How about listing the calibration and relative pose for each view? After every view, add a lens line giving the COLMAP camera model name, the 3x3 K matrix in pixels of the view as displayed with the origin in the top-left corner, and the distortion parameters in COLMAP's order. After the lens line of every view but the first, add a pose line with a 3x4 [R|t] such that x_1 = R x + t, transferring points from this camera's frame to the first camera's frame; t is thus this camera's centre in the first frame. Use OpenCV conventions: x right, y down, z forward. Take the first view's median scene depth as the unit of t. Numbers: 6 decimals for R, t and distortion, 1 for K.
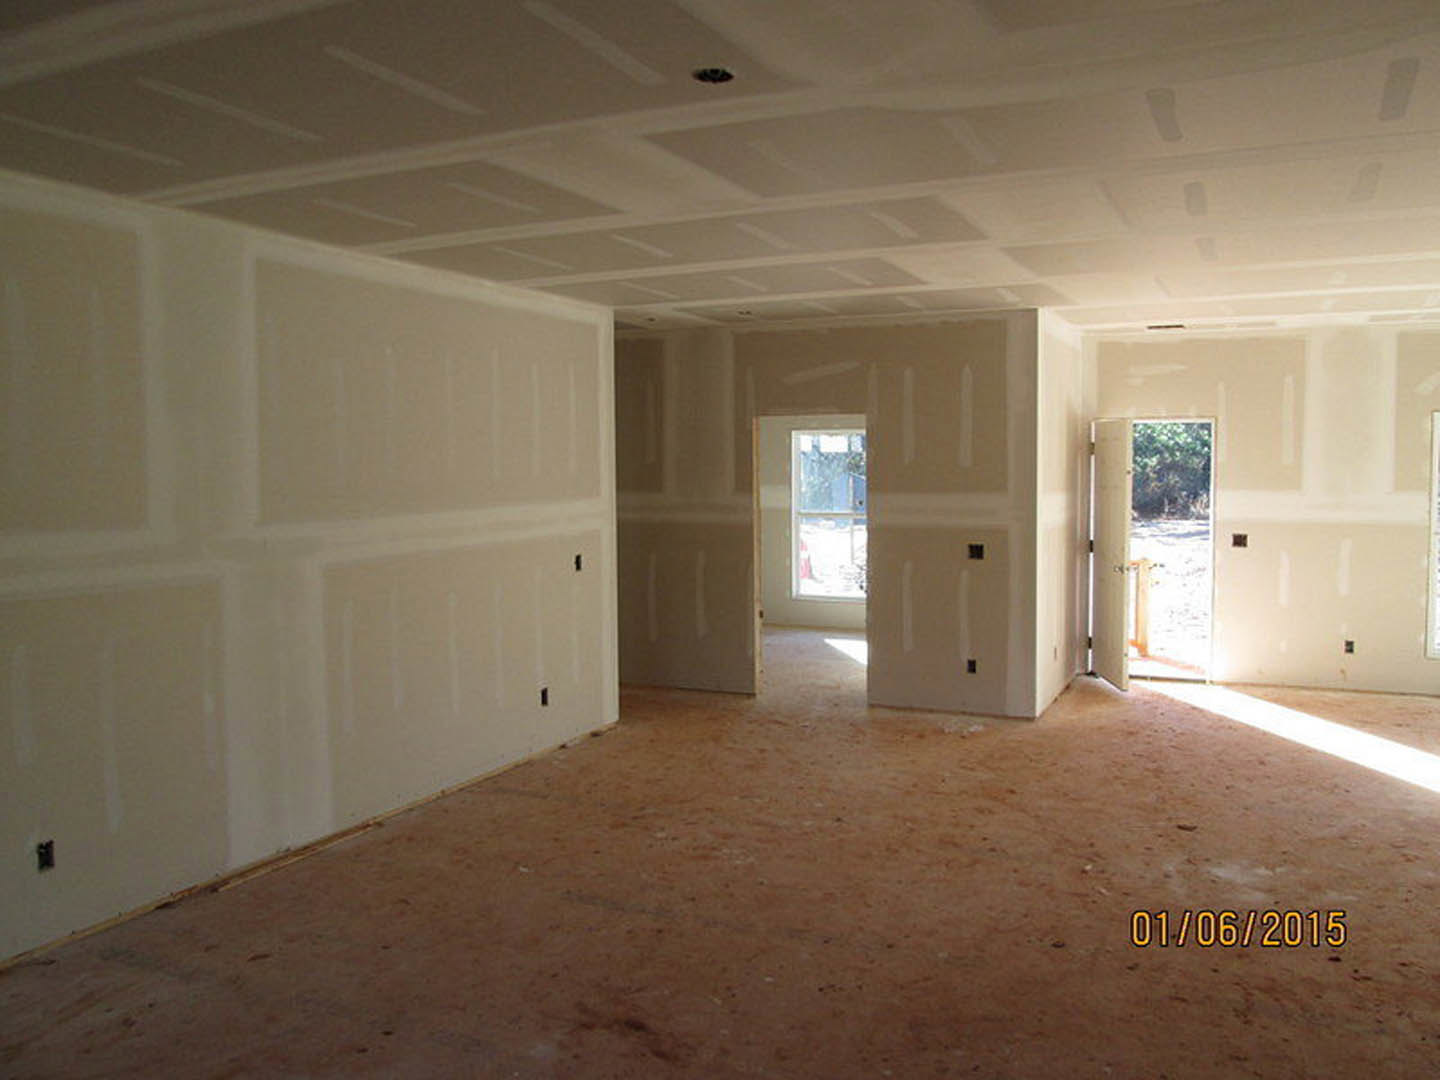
lens RADIAL K [[1188.6, 0, 731.9], [0, 1188.6, 539.4], [0, 0, 1]] dist [-0.046021, 0.018095]
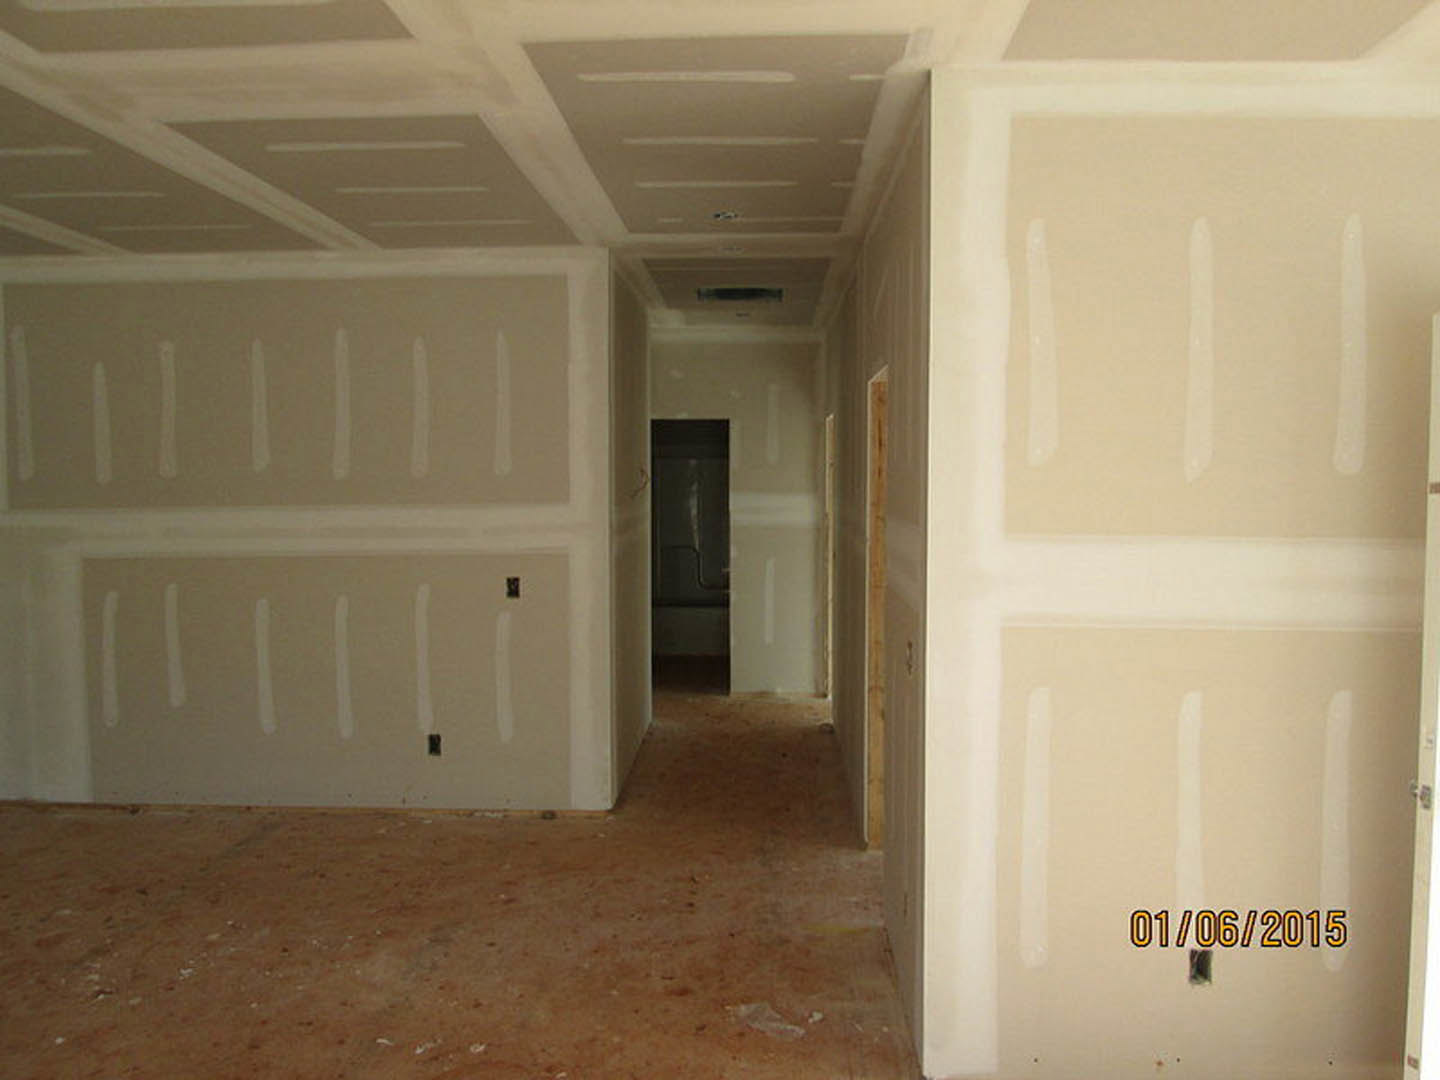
lens RADIAL K [[1188.6, 0, 698.8], [0, 1188.6, 531.1], [0, 0, 1]] dist [-0.046021, 0.018095]
pose [[0.369628, 0.056073, -0.927486, 0.946808], [-0.055972, 0.997708, 0.038013, -0.079882], [0.927493, 0.037863, 0.371919, 1.228962]]
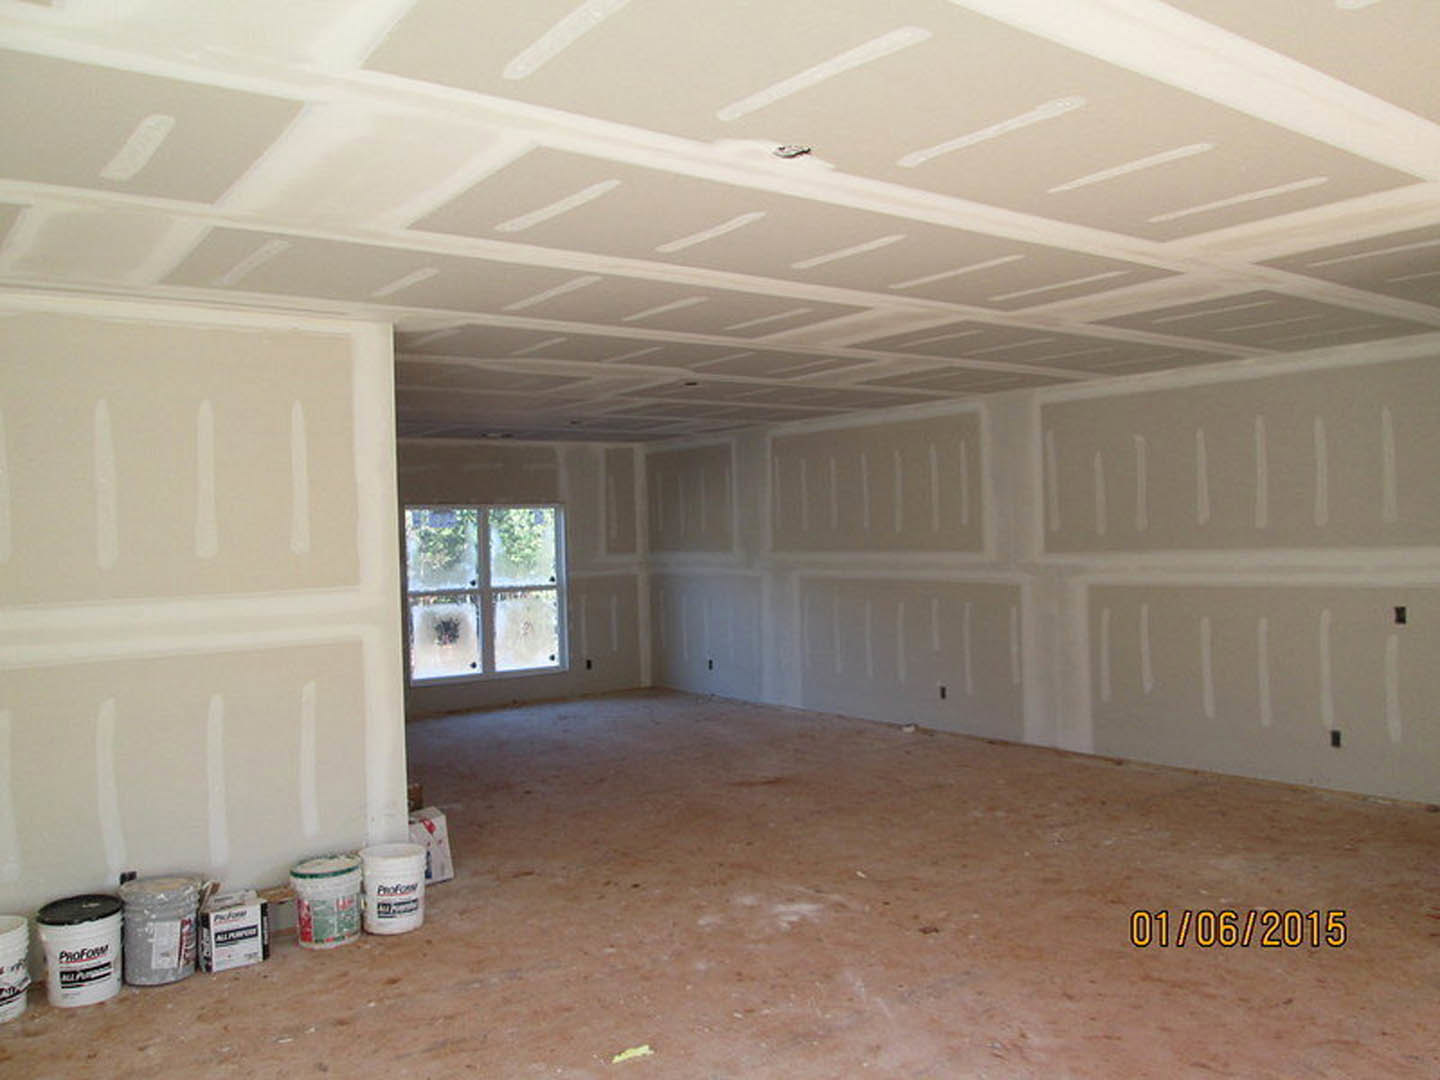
lens RADIAL K [[1188.6, 0, 720.6], [0, 1188.6, 531.8], [0, 0, 1]] dist [-0.046021, 0.018095]
pose [[-0.471637, 0.022554, -0.881504, 1.413136], [-0.020274, 0.999131, 0.036411, -0.103903], [0.881560, 0.035044, -0.470770, 1.434259]]
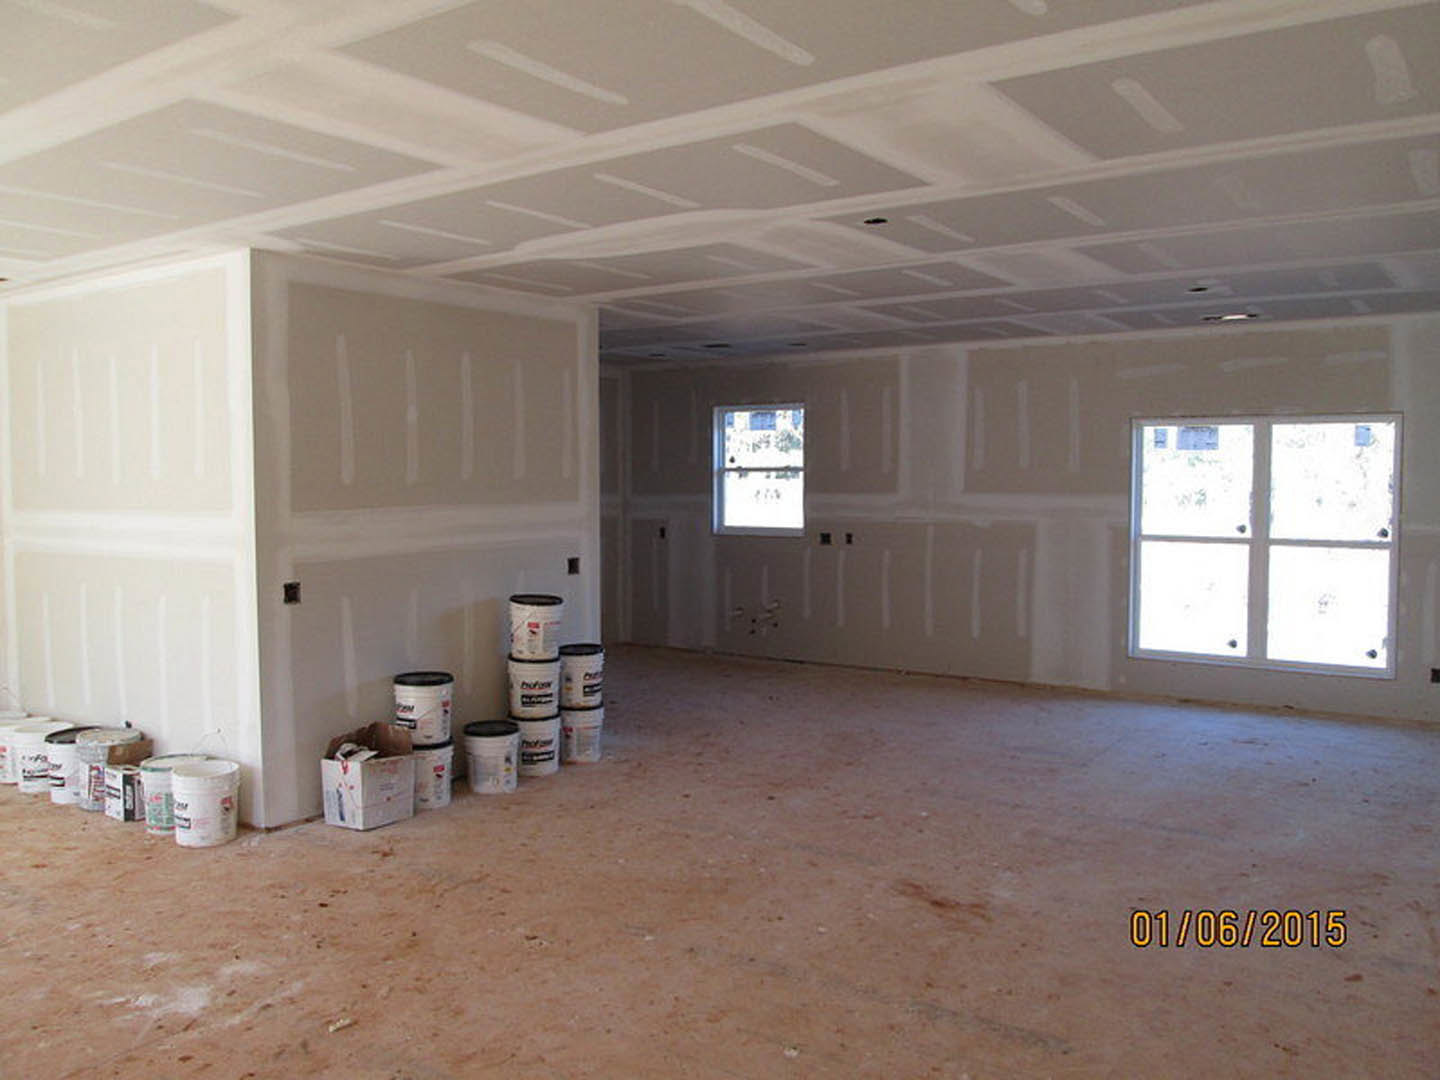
lens RADIAL K [[1188.6, 0, 724.7], [0, 1188.6, 541.6], [0, 0, 1]] dist [-0.046021, 0.018095]
pose [[-0.984903, 0.003700, 0.173067, -0.057107], [0.023716, 0.993228, 0.113731, -0.093926], [-0.171474, 0.116119, -0.978322, 1.647764]]
